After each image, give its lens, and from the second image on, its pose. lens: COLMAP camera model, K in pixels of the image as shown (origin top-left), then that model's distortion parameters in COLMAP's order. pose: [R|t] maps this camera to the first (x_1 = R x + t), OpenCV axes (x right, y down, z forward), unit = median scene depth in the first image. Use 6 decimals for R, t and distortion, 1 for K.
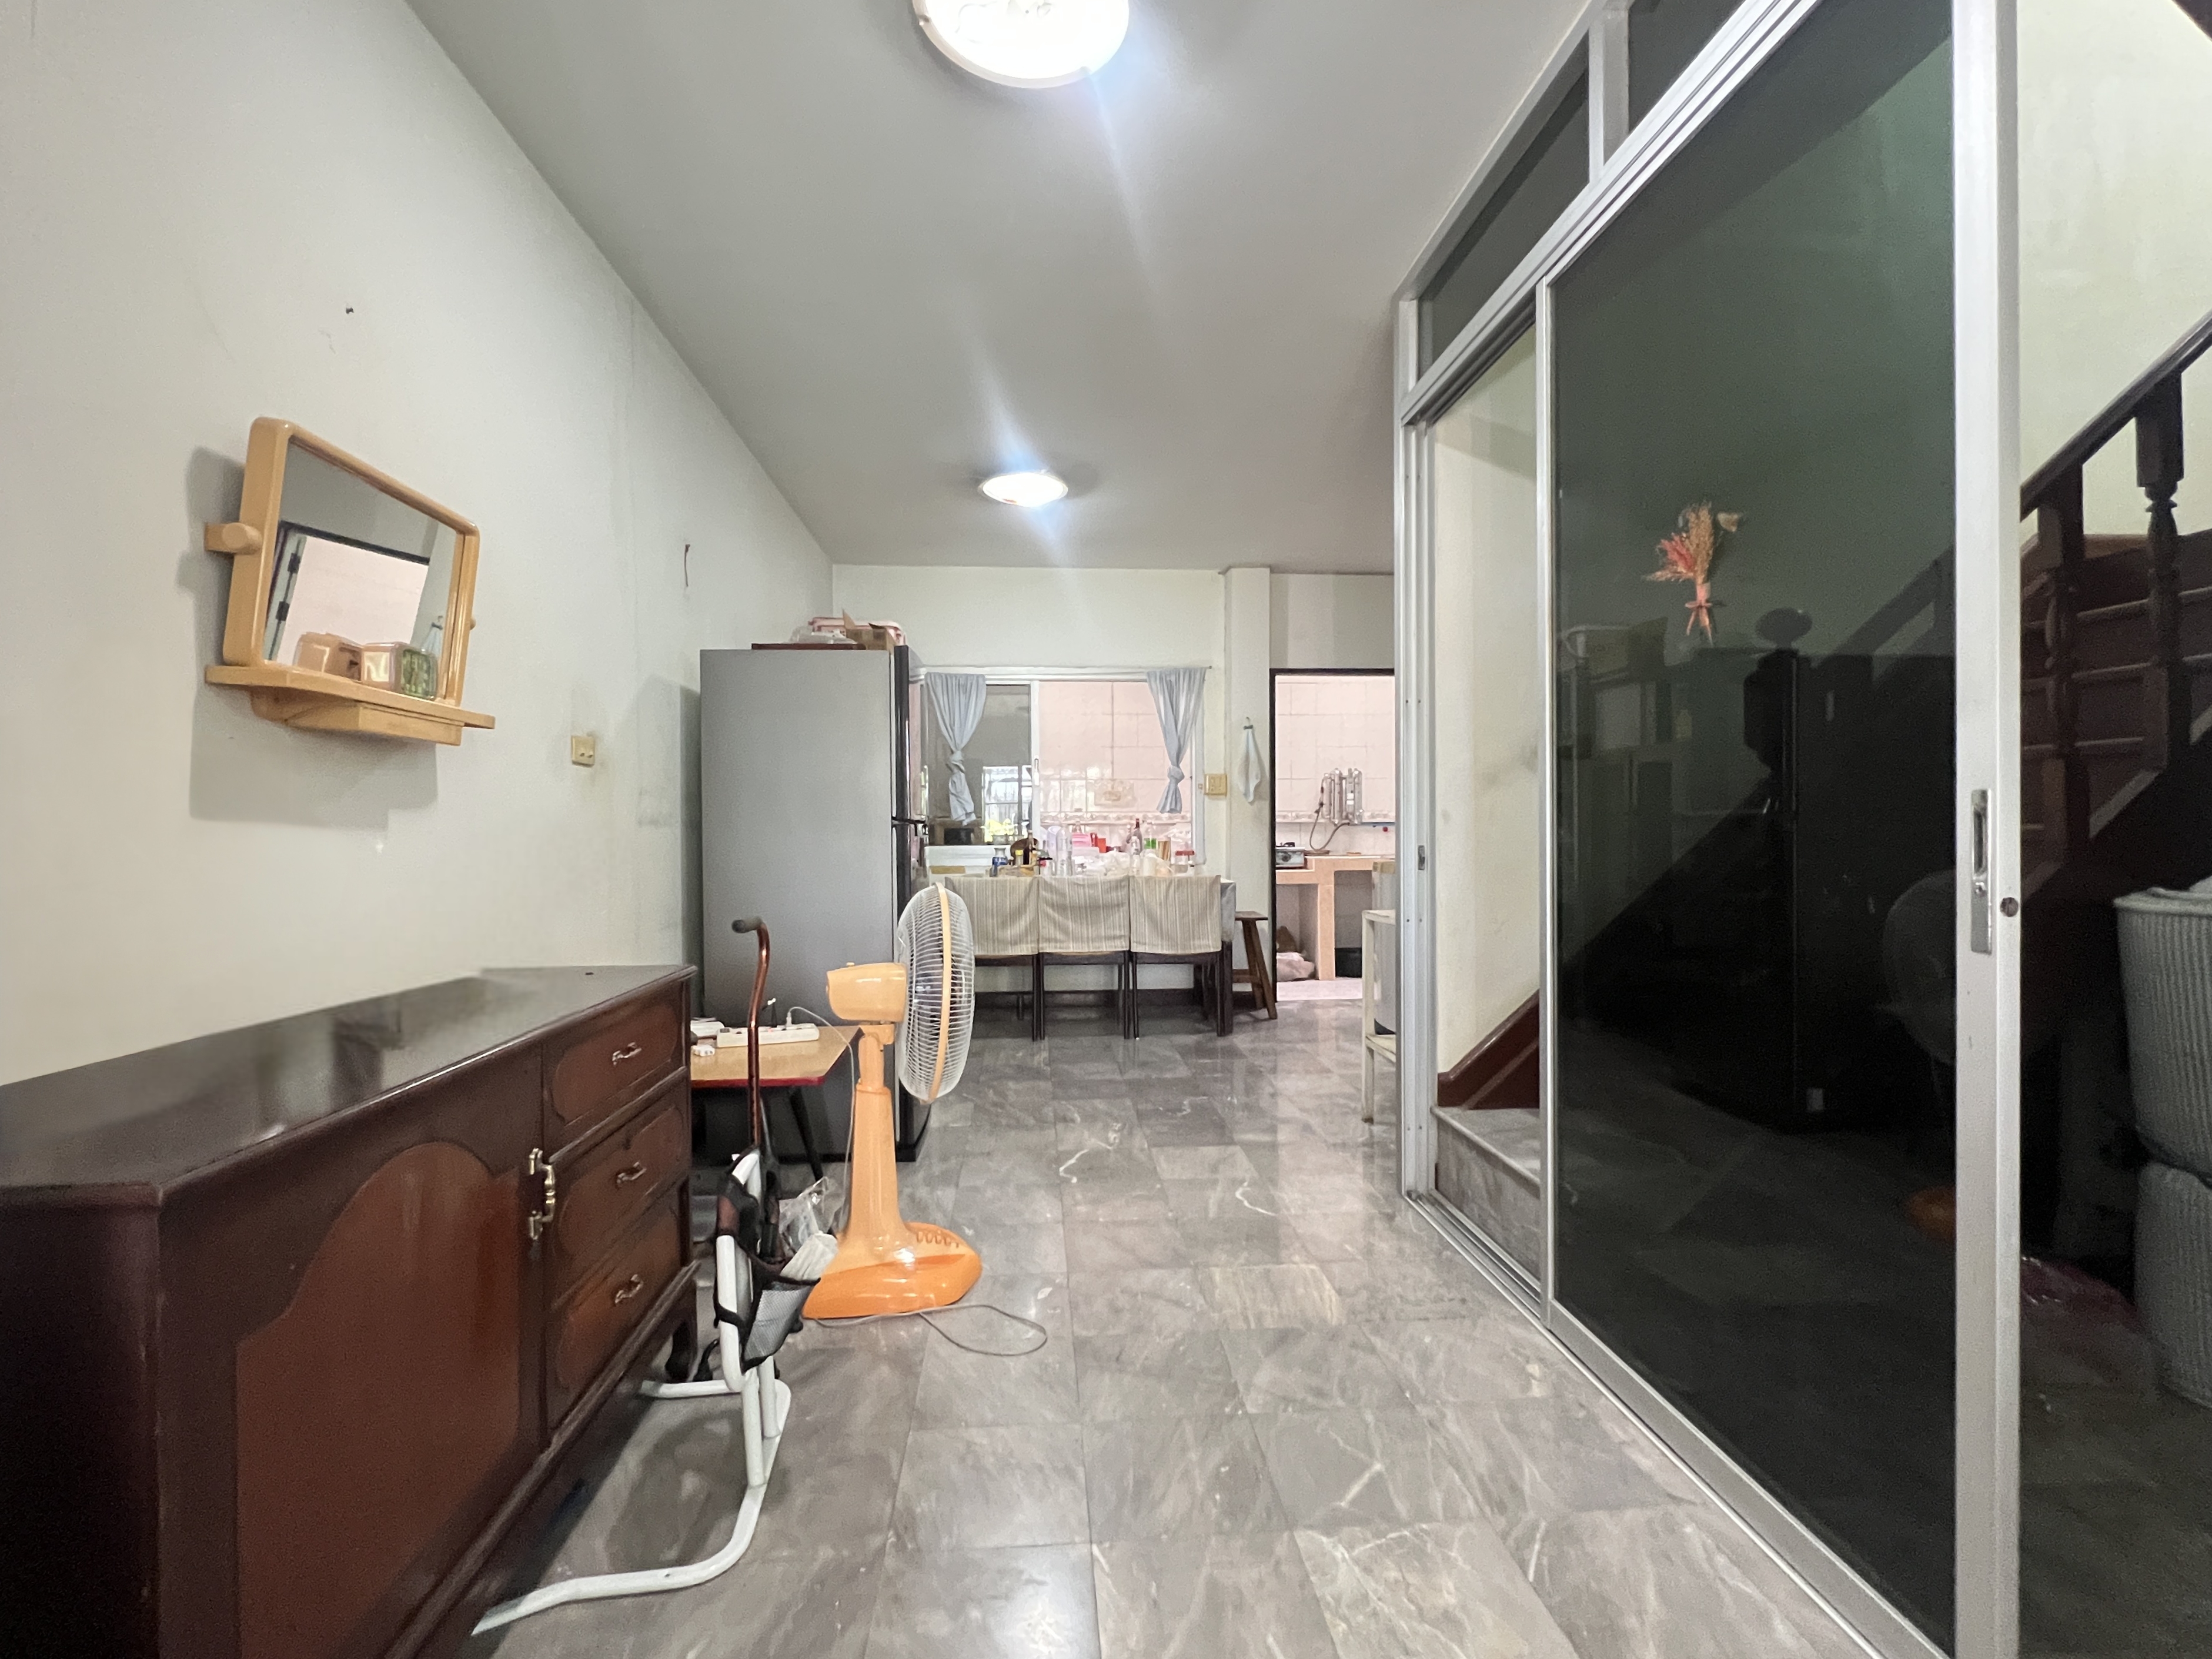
lens RADIAL K [[1015.4, 0, 1089.5], [0, 1015.4, 839.5], [0, 0, 1]] dist [-0.007875, 0.003141]
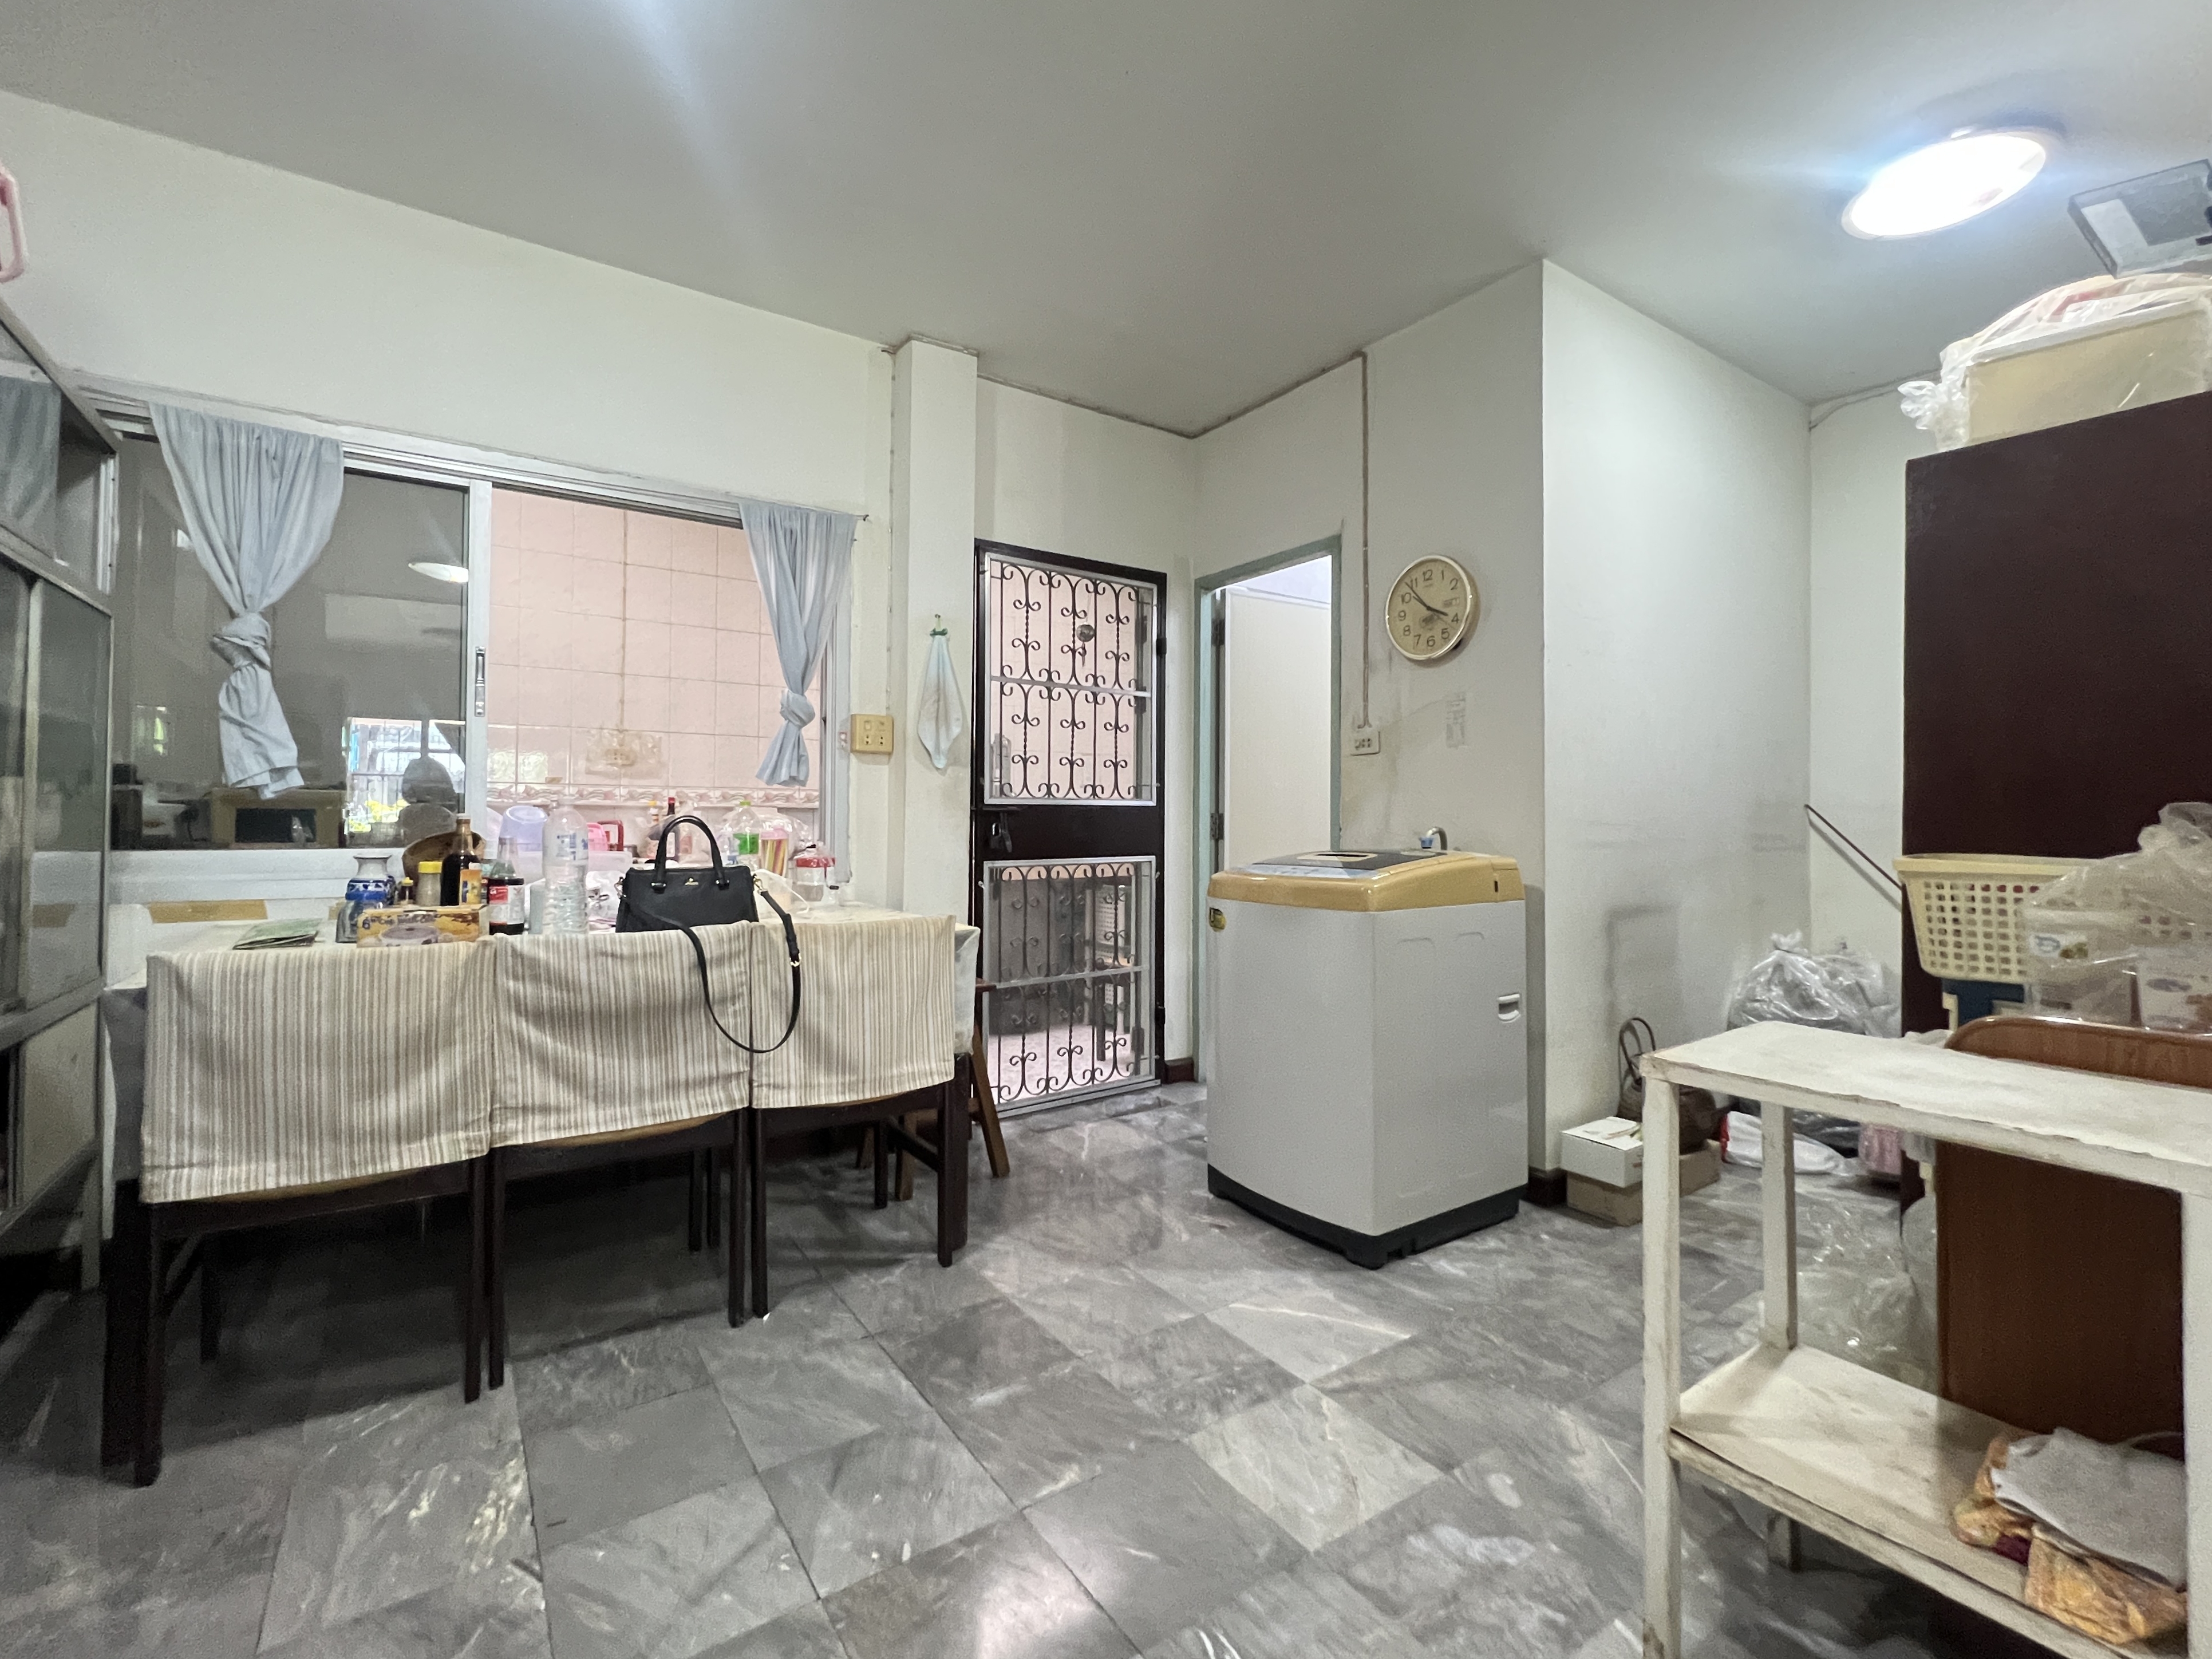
lens RADIAL K [[967.5, 0, 1095.2], [0, 967.5, 808.3], [0, 0, 1]] dist [-0.004543, 0.001353]
pose [[0.856959, 0.017885, 0.515074, -0.071170], [-0.006866, 0.999705, -0.023289, -0.006897], [-0.515339, 0.016422, 0.856829, 0.933068]]
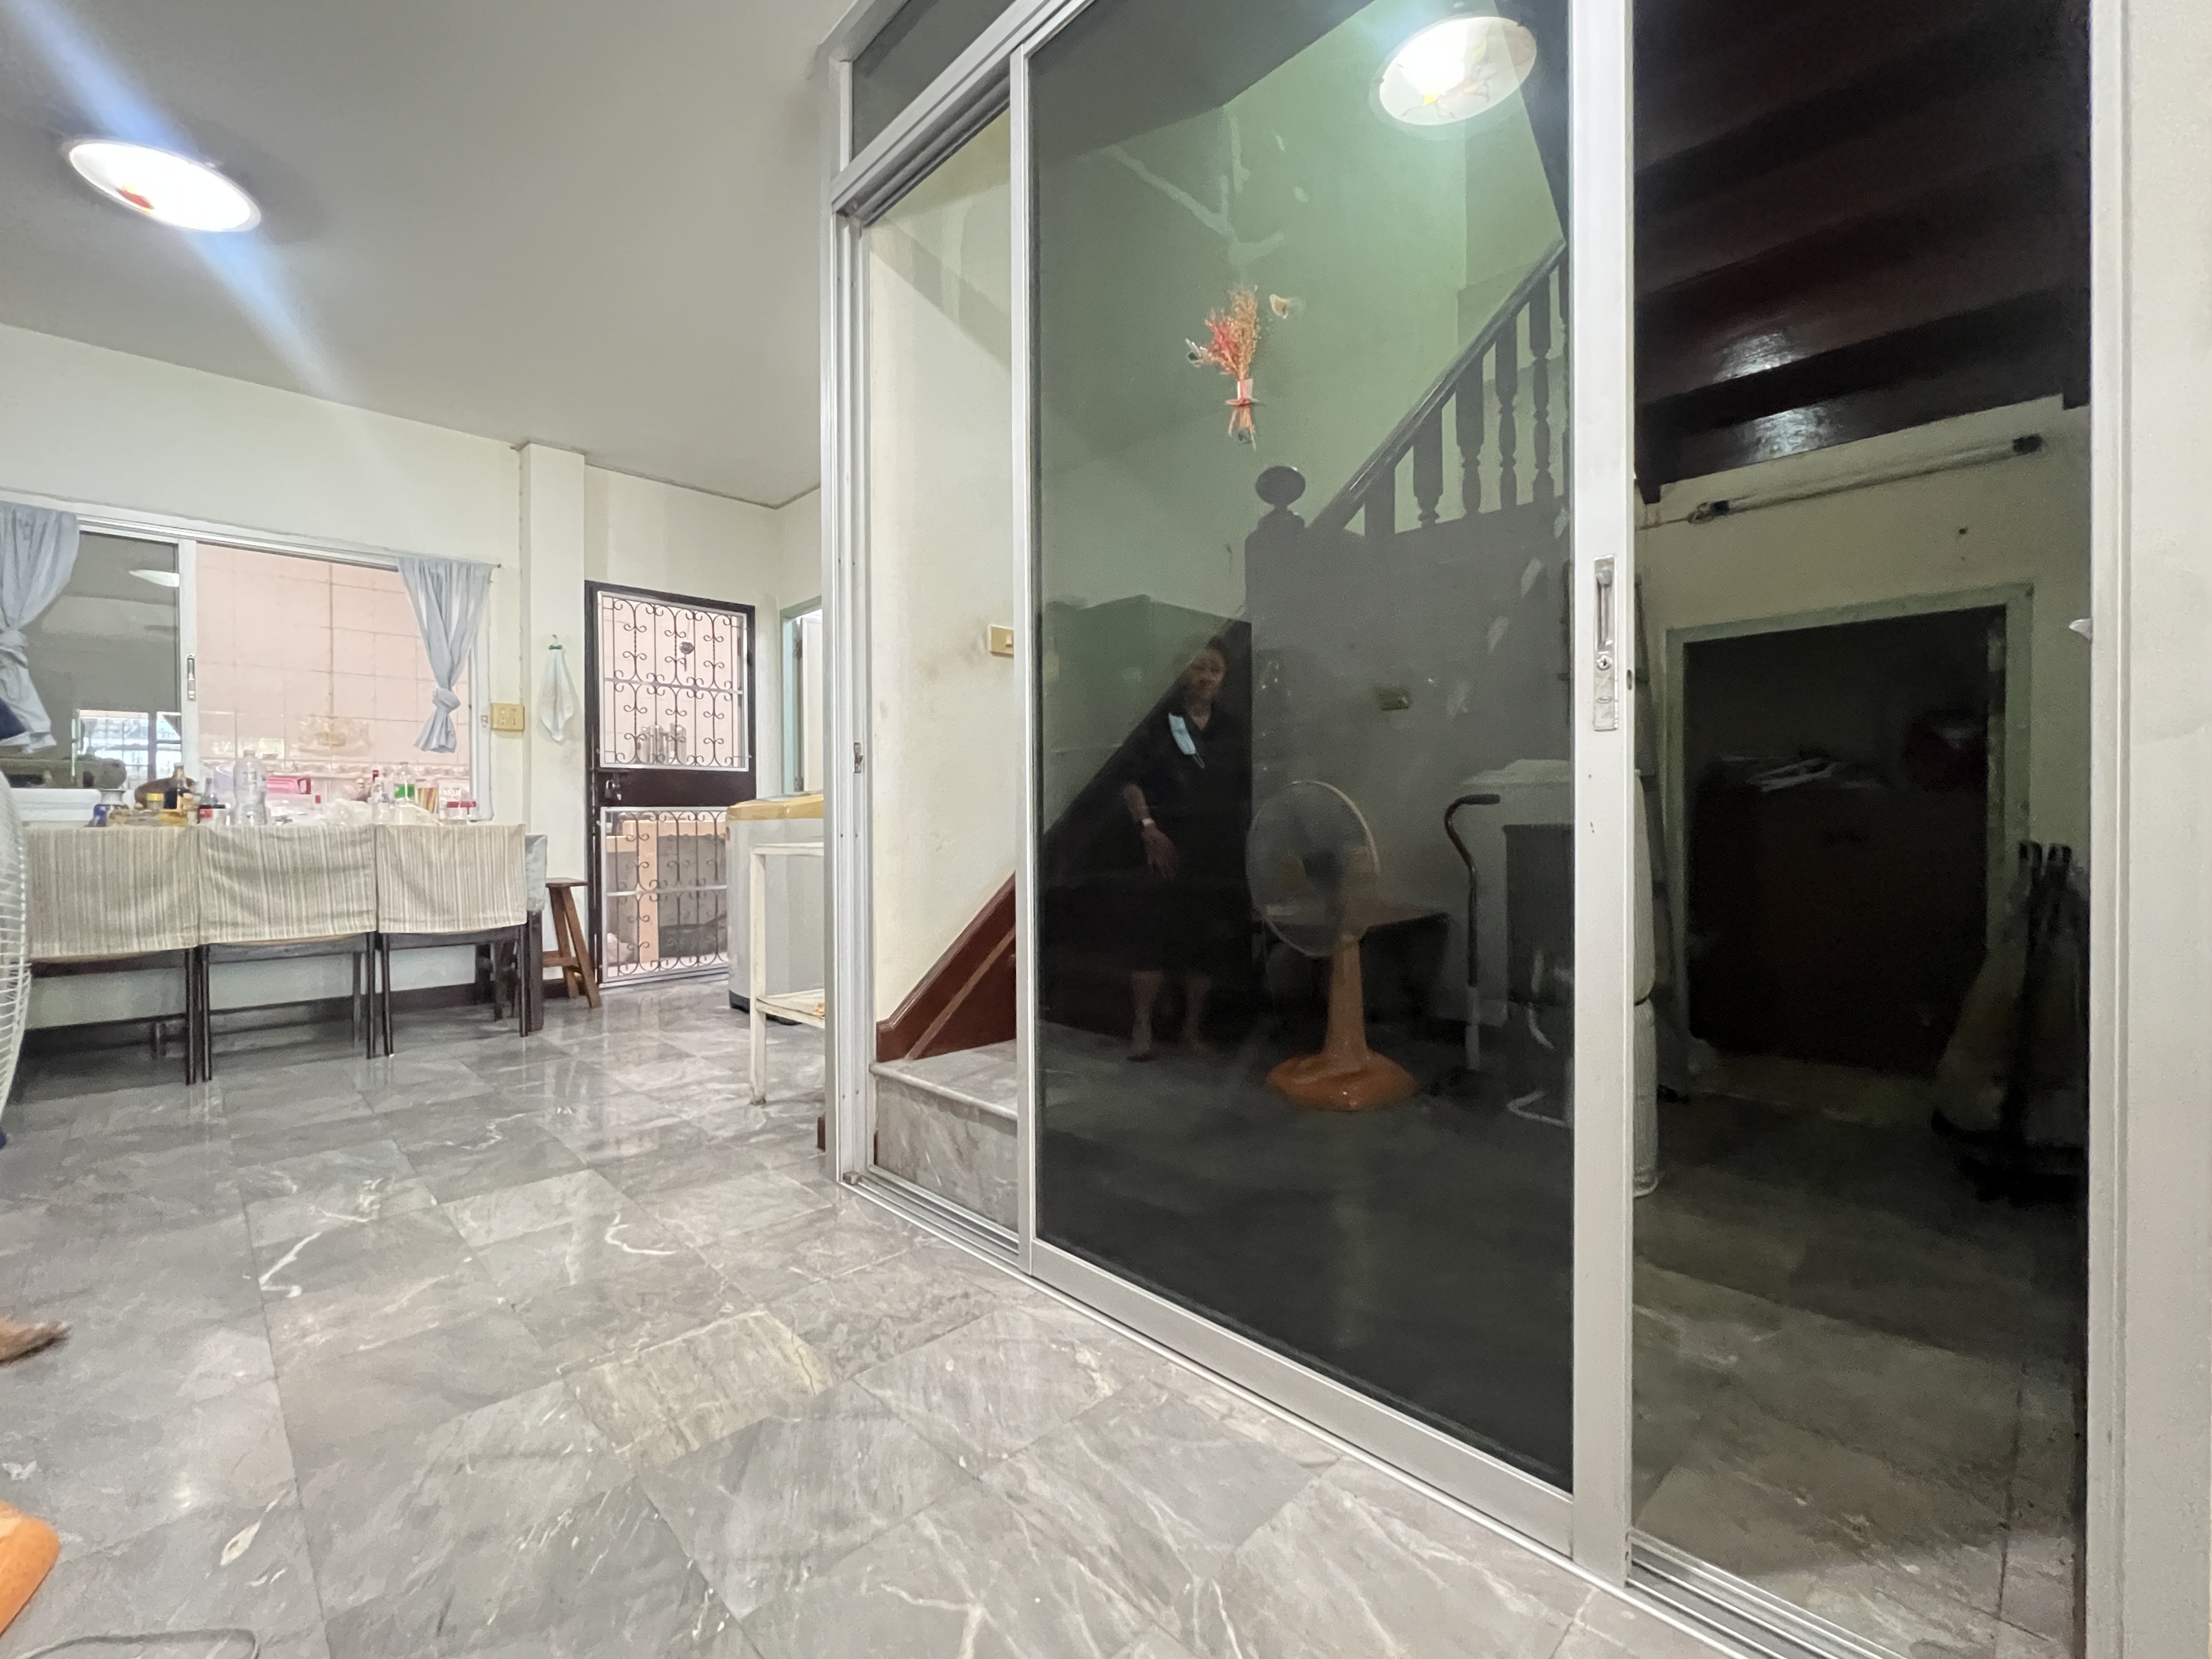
lens RADIAL K [[967.5, 0, 1111.7], [0, 967.5, 832.3], [0, 0, 1]] dist [-0.004543, 0.001353]
pose [[0.755346, -0.004970, 0.655307, -0.021485], [0.008162, 0.999965, -0.001824, 0.073053], [-0.655275, 0.006726, 0.755360, 0.259076]]
